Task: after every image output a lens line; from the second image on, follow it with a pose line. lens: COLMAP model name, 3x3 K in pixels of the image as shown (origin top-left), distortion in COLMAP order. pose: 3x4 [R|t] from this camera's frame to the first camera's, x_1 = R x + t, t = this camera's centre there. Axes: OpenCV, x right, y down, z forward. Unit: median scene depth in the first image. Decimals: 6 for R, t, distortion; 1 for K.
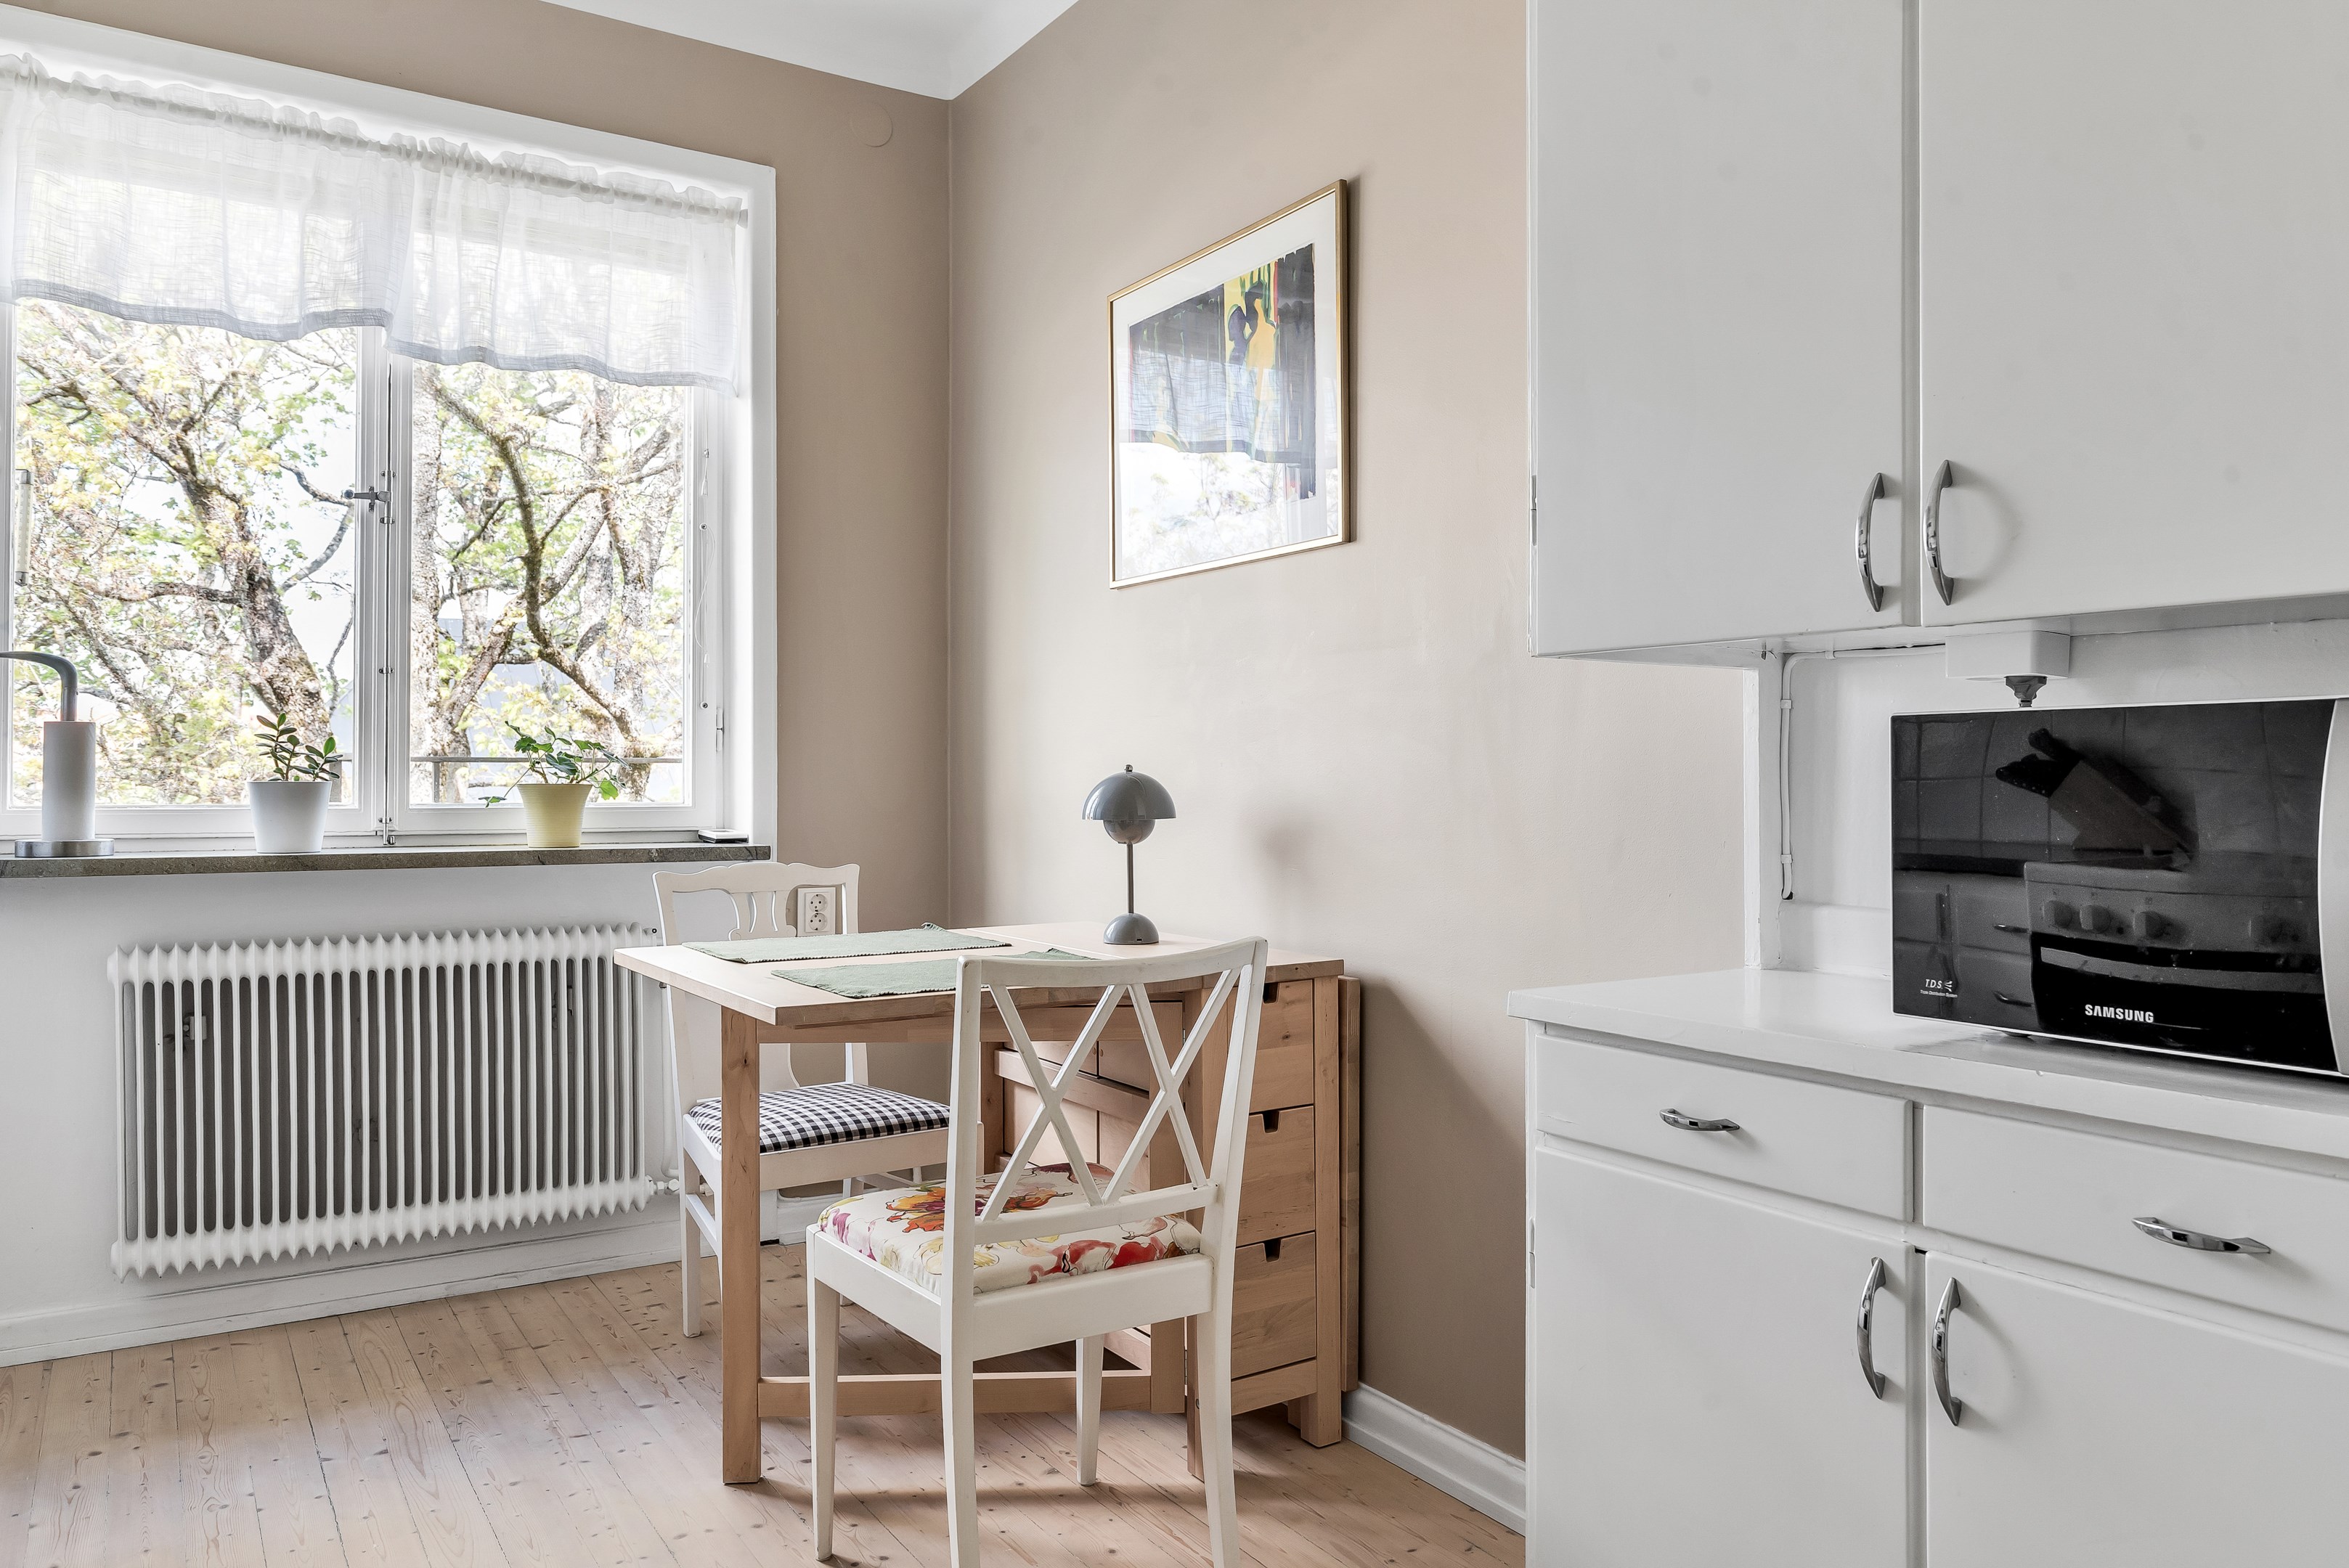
lens RADIAL K [[1613.9, 0, 1177.1], [0, 1613.9, 755.9], [0, 0, 1]] dist [-0.000912, 0.002742]
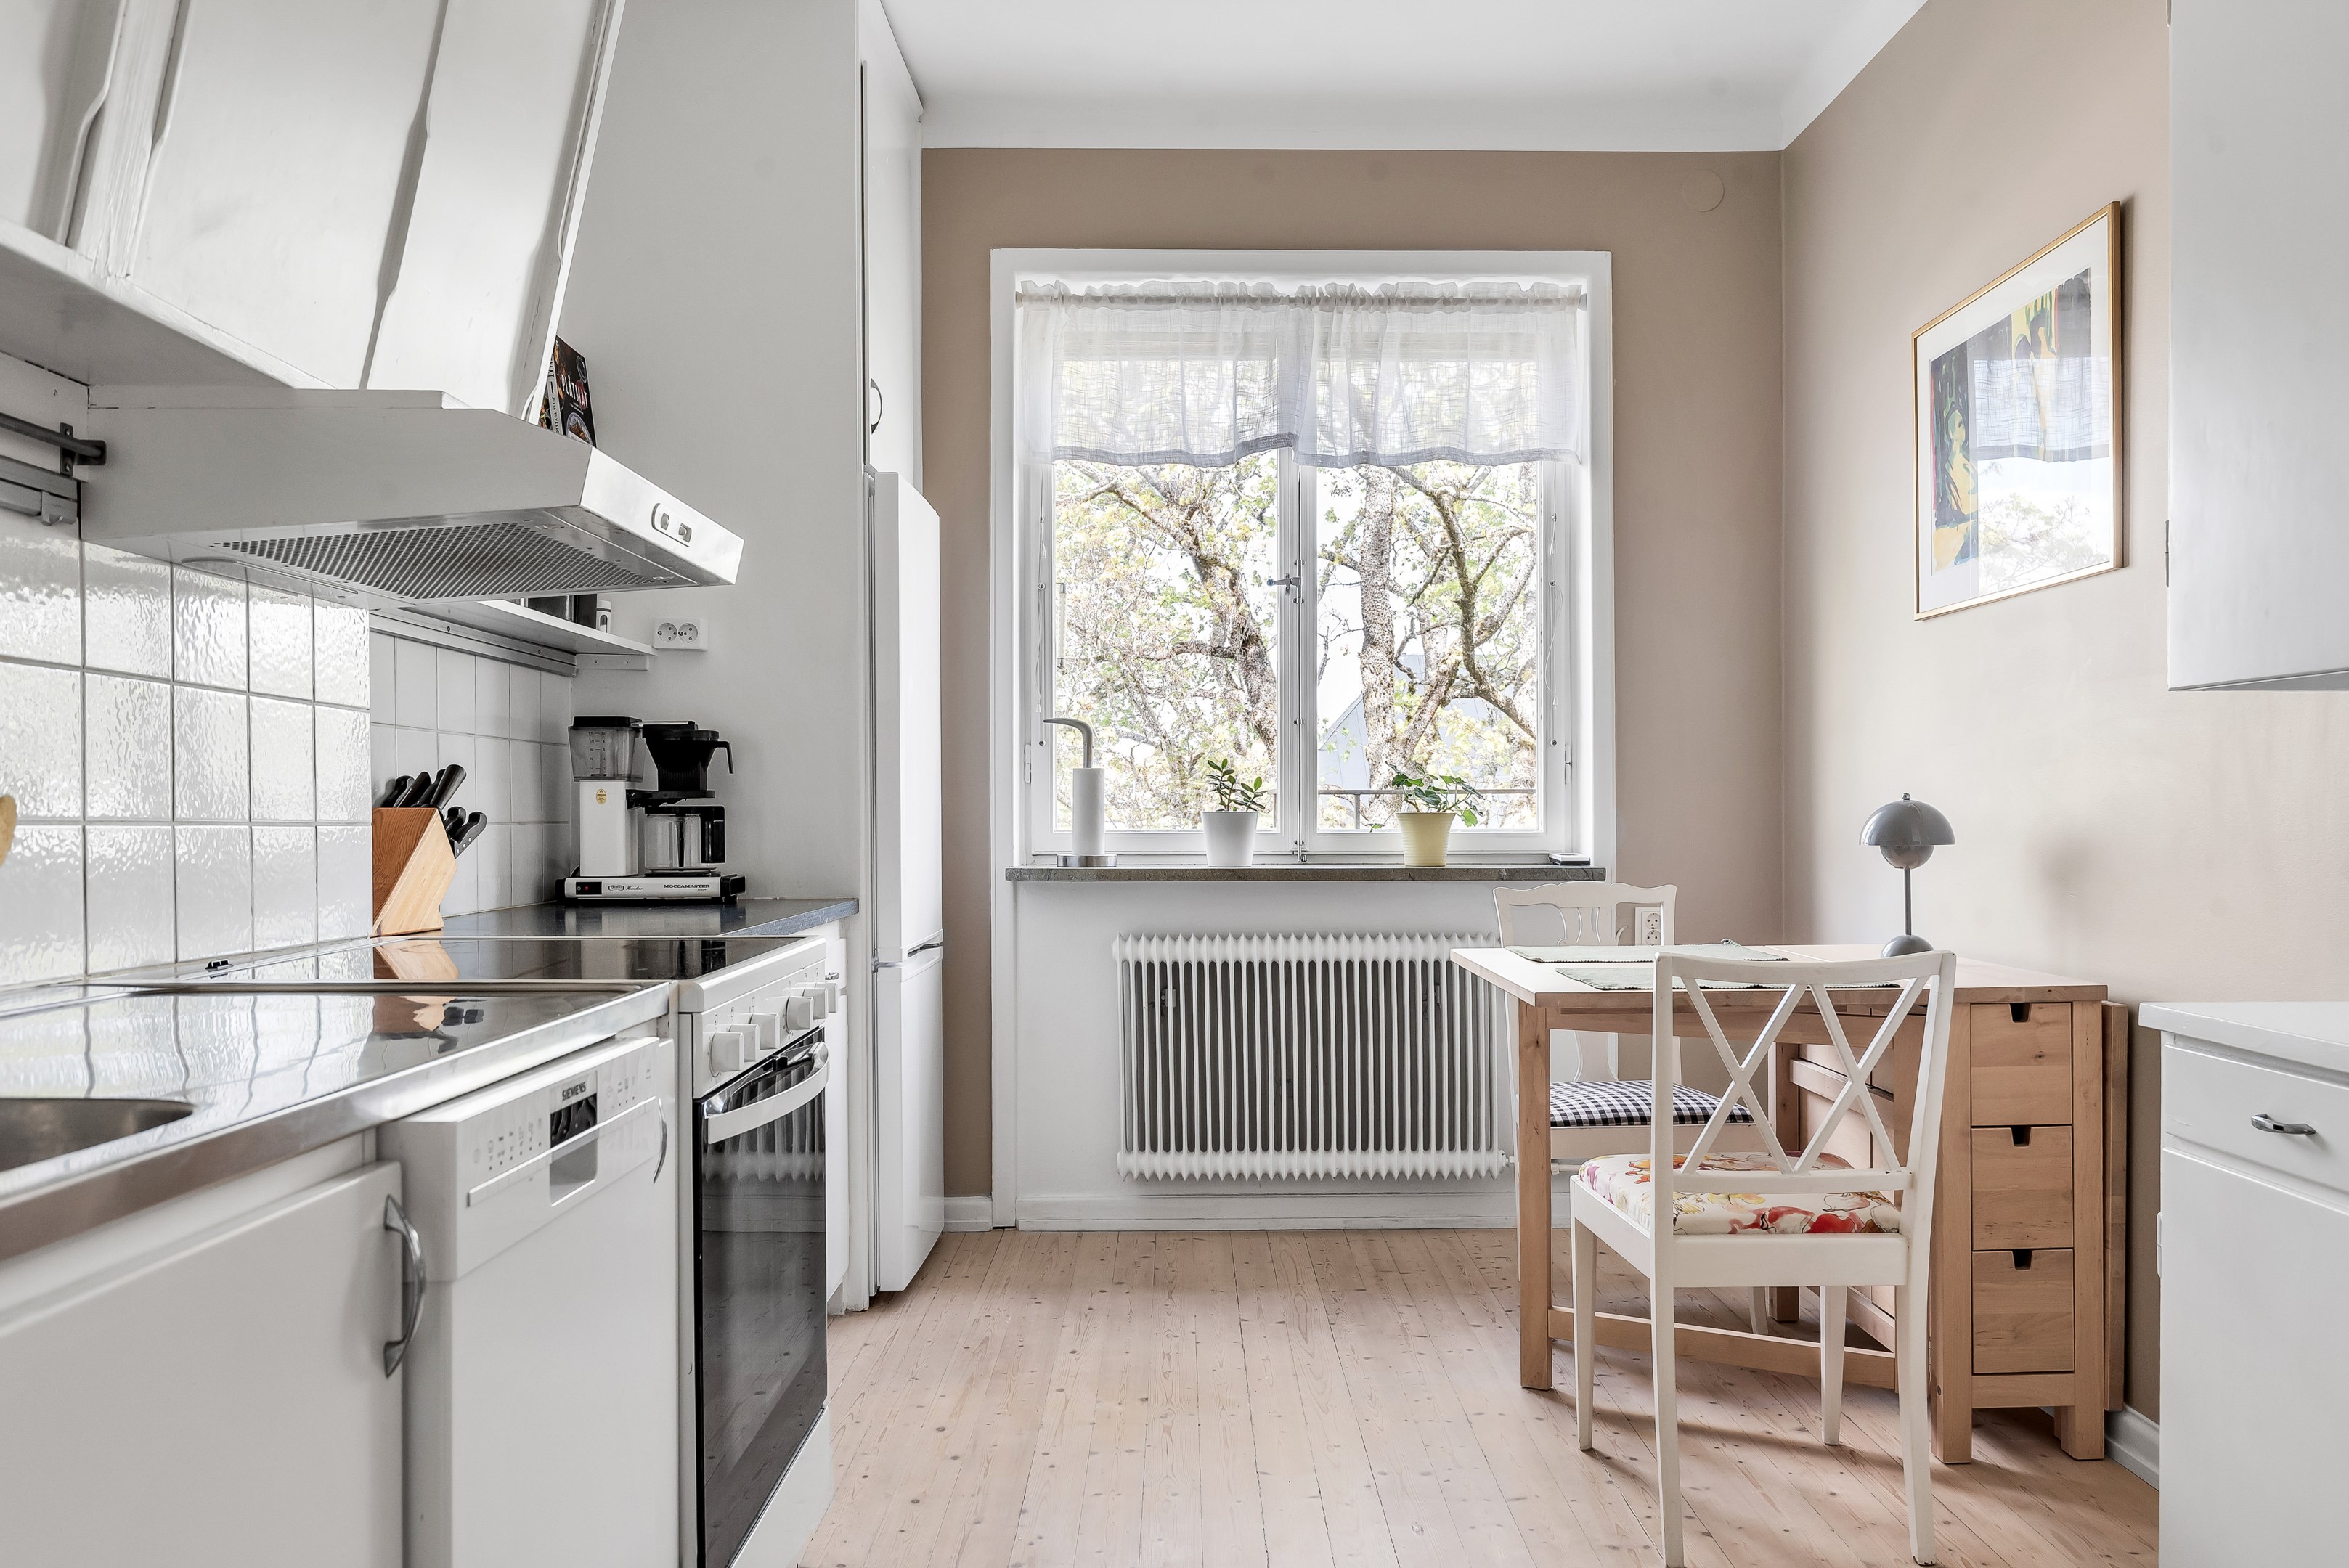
lens RADIAL K [[1645.5, 0, 1178.8], [0, 1645.5, 801.7], [0, 0, 1]] dist [0.010730, -0.000910]
pose [[0.844172, -0.006517, -0.536033, 0.125169], [0.012501, 0.999894, 0.007530, -0.002445], [0.535927, -0.013057, 0.844164, -0.134475]]
